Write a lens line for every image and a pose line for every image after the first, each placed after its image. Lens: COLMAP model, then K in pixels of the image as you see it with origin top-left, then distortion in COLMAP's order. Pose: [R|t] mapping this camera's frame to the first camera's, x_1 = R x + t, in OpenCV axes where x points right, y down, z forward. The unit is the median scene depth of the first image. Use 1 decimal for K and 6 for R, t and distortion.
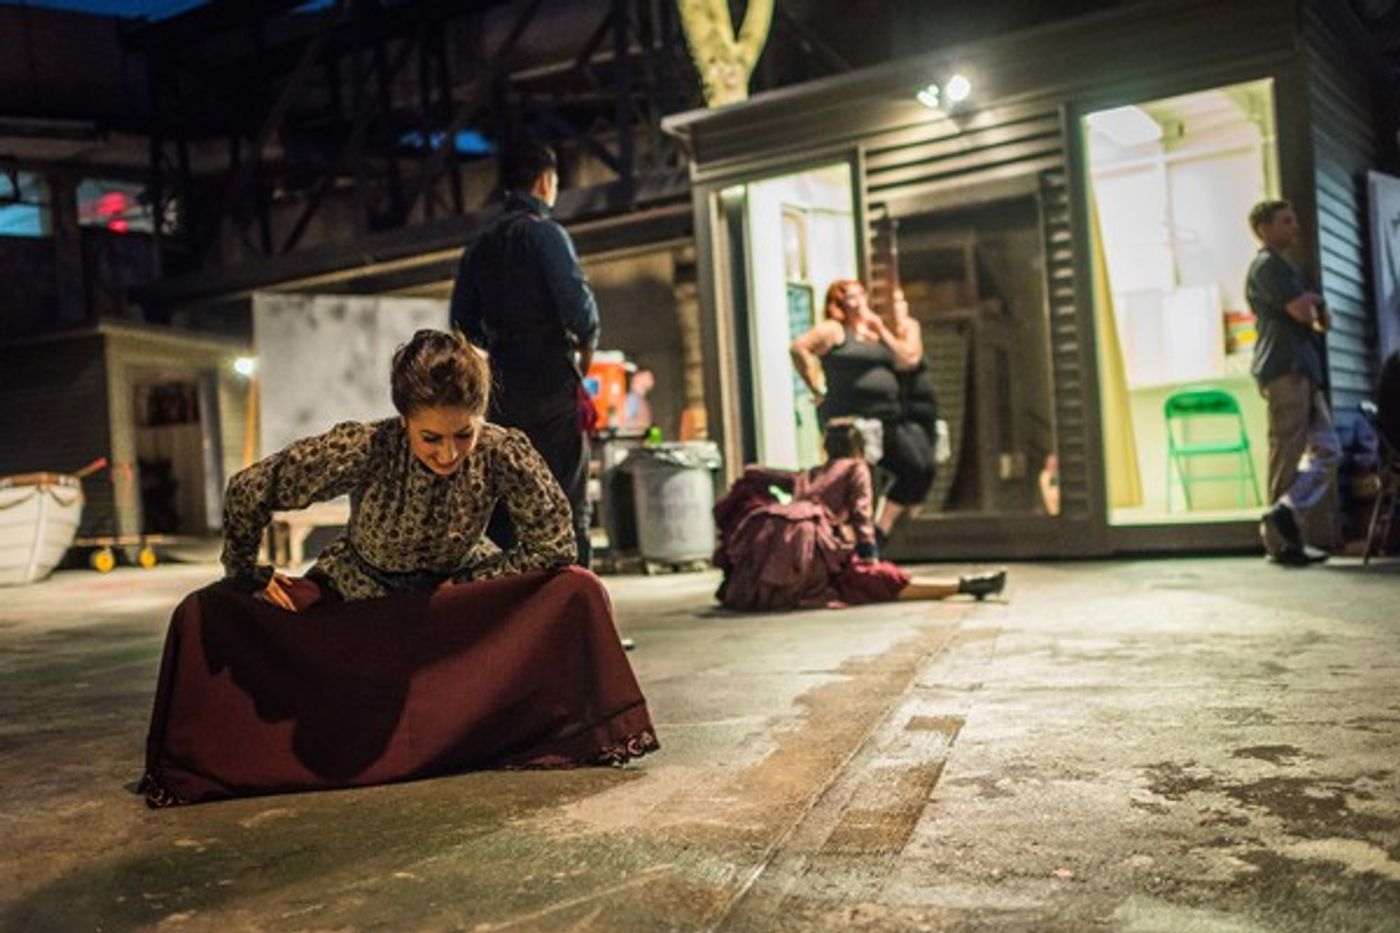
lens RADIAL K [[1415.0, 0, 700.0], [0, 1415.0, 466.5], [0, 0, 1]] dist [-0.010683, 0.030353]
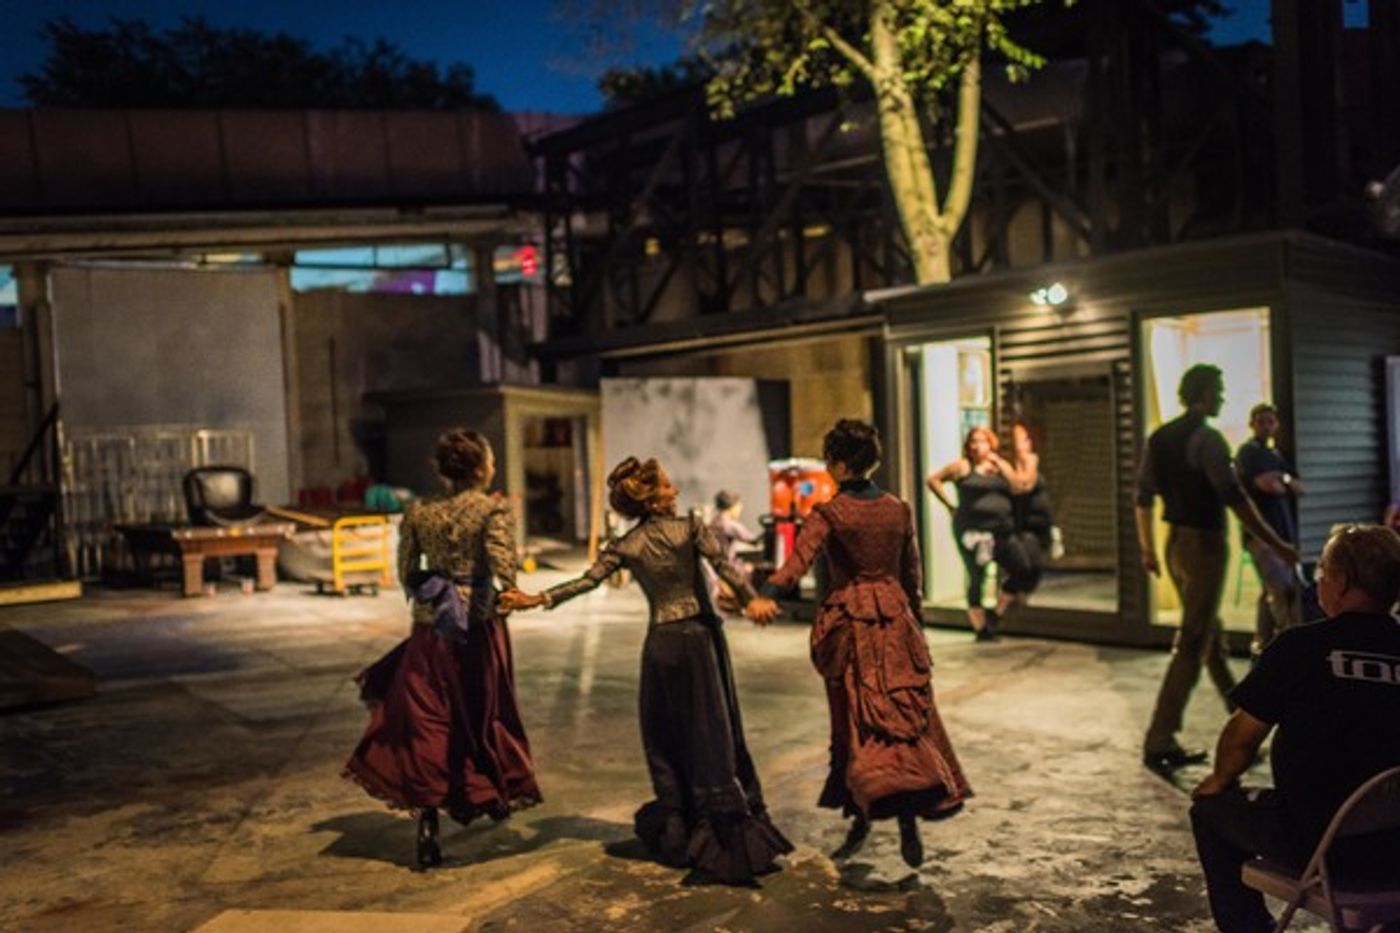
lens RADIAL K [[1379.2, 0, 700.0], [0, 1379.2, 466.5], [0, 0, 1]] dist [-0.003231, -0.000978]
pose [[0.961283, 0.030475, -0.273872, 0.207043], [-0.023727, 0.999329, 0.027920, -0.122442], [0.274539, -0.020340, 0.961361, -0.356755]]
